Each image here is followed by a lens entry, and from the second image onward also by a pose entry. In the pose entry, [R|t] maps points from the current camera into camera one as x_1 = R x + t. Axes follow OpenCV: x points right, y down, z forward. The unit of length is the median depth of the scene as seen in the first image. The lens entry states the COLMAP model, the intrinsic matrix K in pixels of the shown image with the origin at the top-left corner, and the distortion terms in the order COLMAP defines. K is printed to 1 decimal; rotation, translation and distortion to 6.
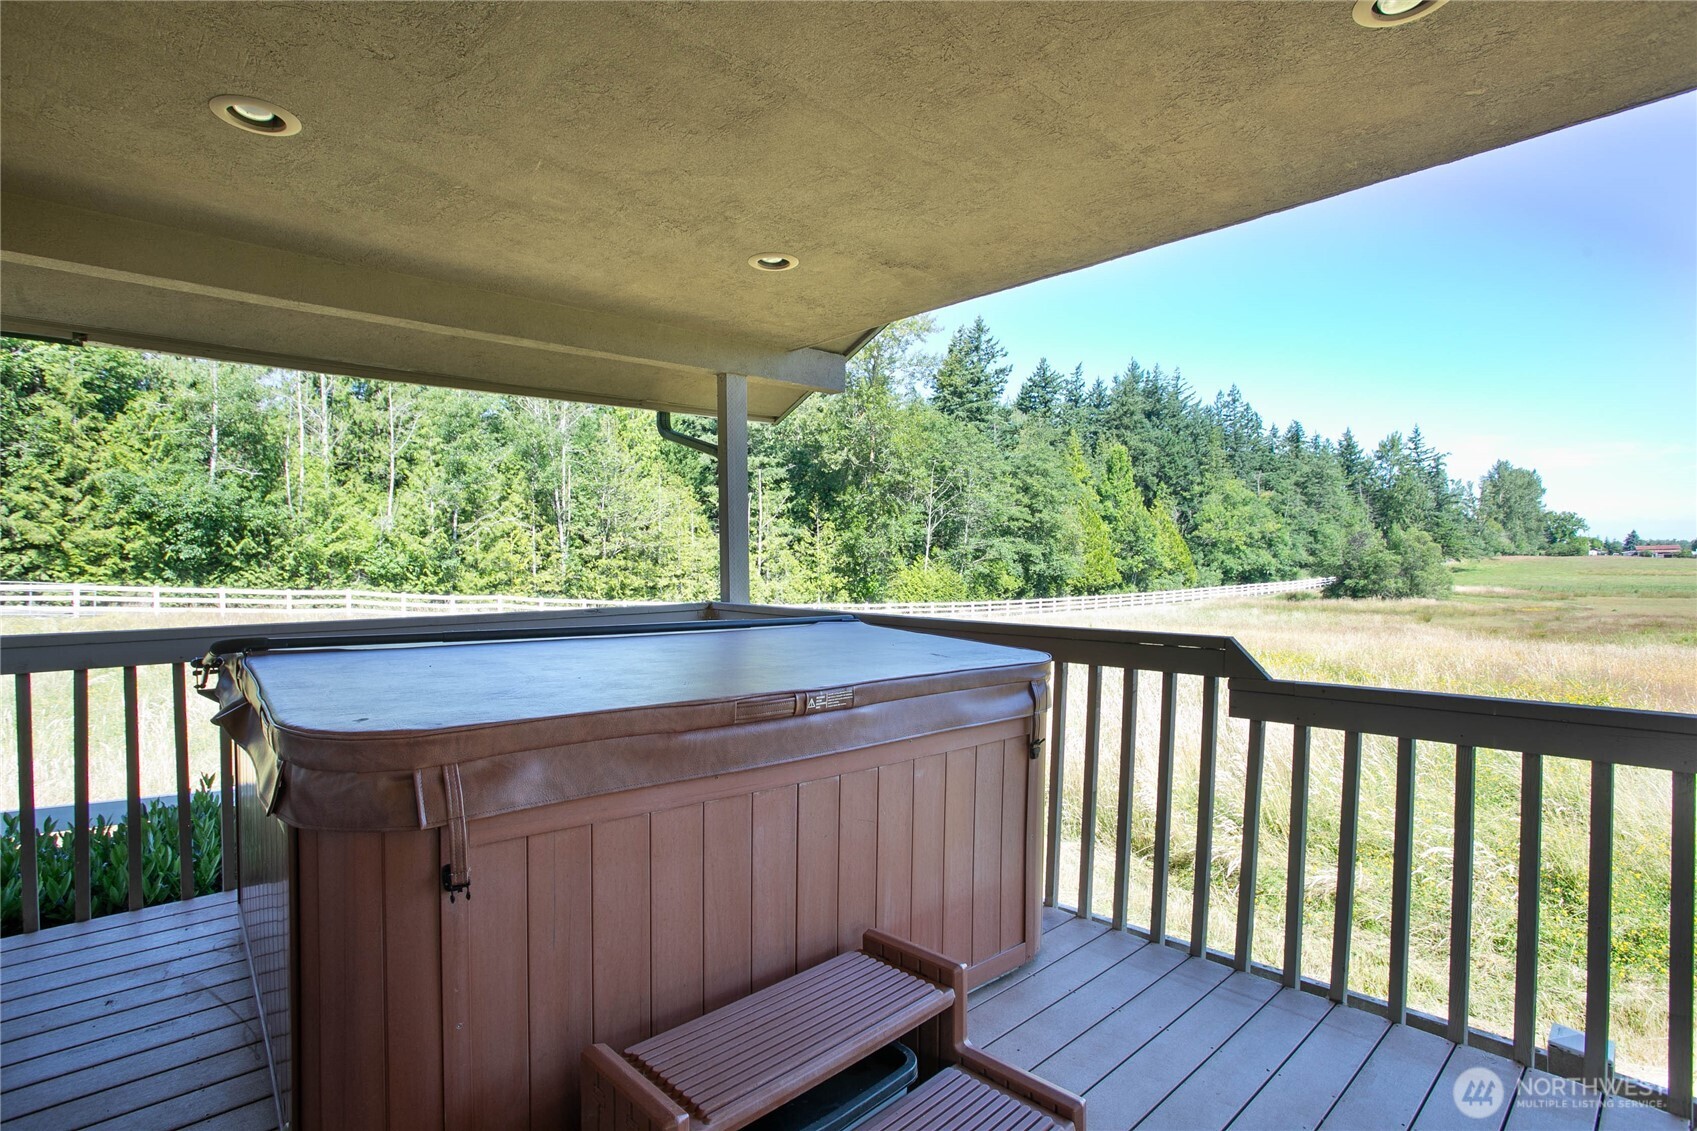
lens RADIAL K [[804.9, 0, 844.8], [0, 804.9, 559.1], [0, 0, 1]] dist [-0.001887, 0.003604]
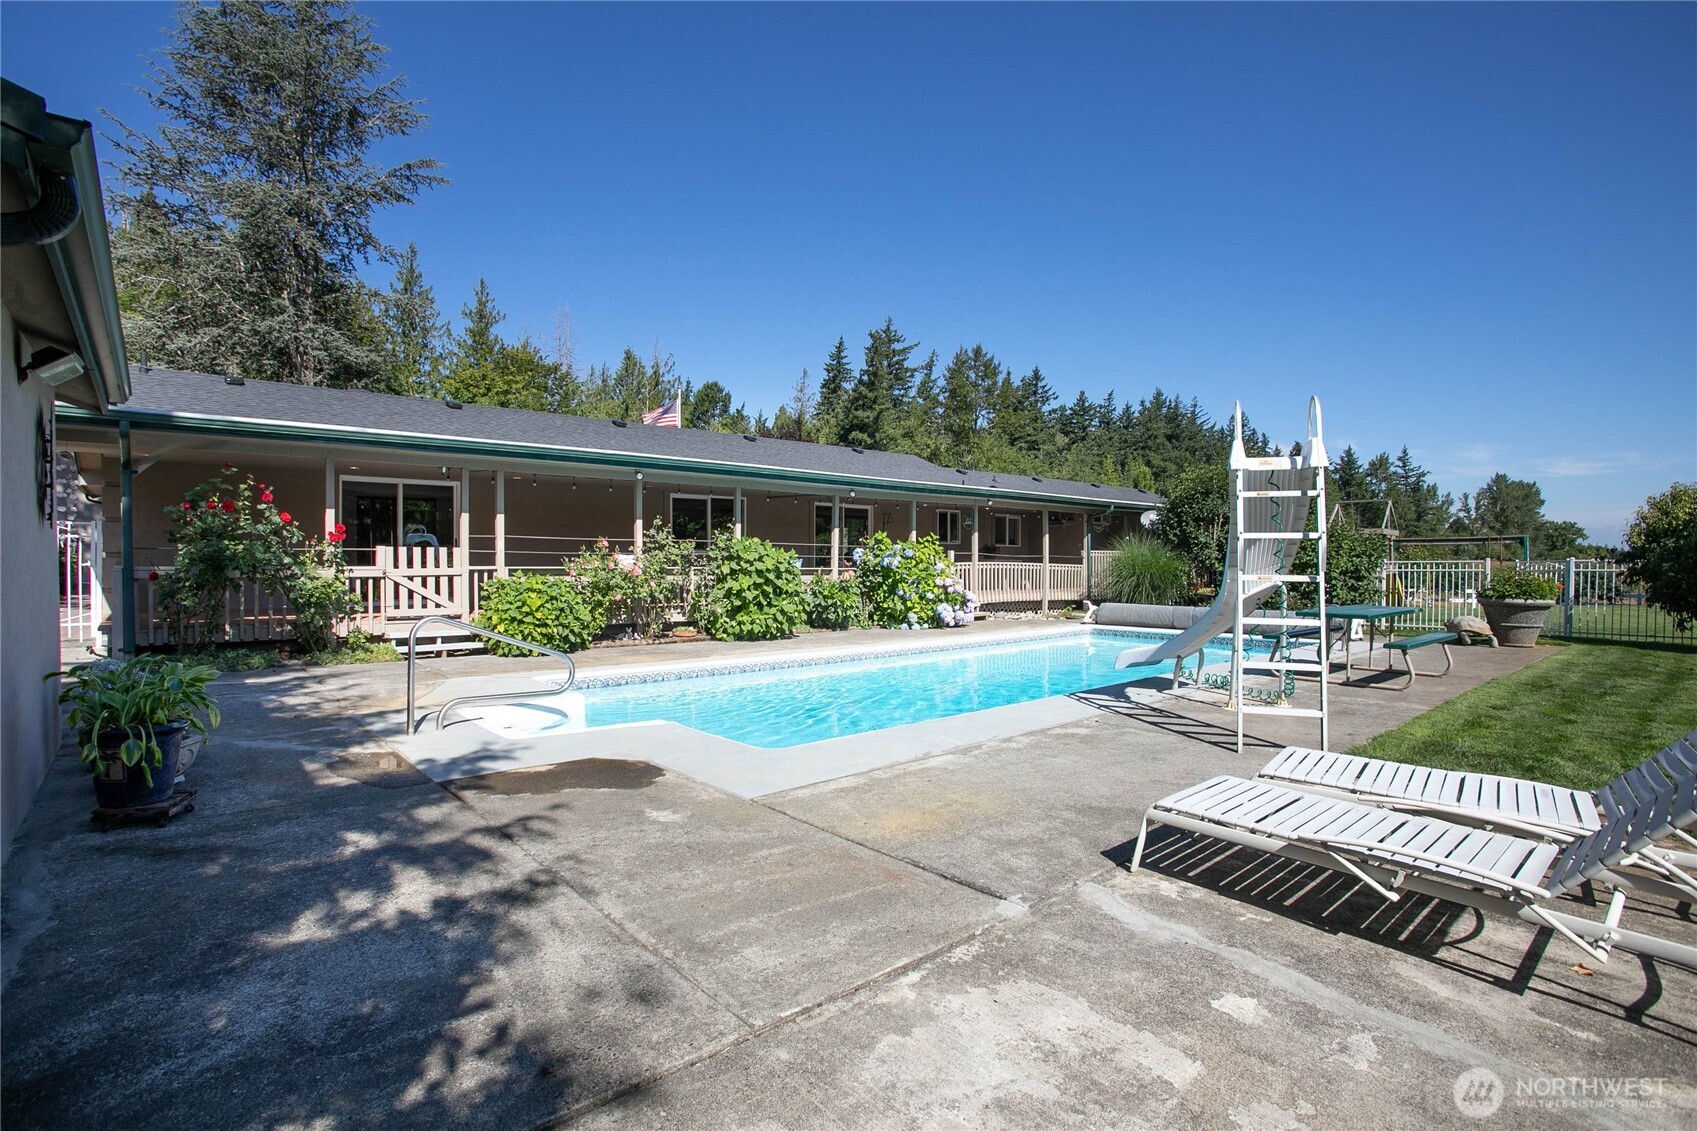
lens RADIAL K [[804.9, 0, 848.7], [0, 804.9, 564.2], [0, 0, 1]] dist [-0.001887, 0.003604]
pose [[0.999646, 0.015041, -0.021941, -0.061547], [-0.014845, 0.999849, 0.009076, 0.004091], [0.022074, -0.008747, 0.999718, -0.182857]]
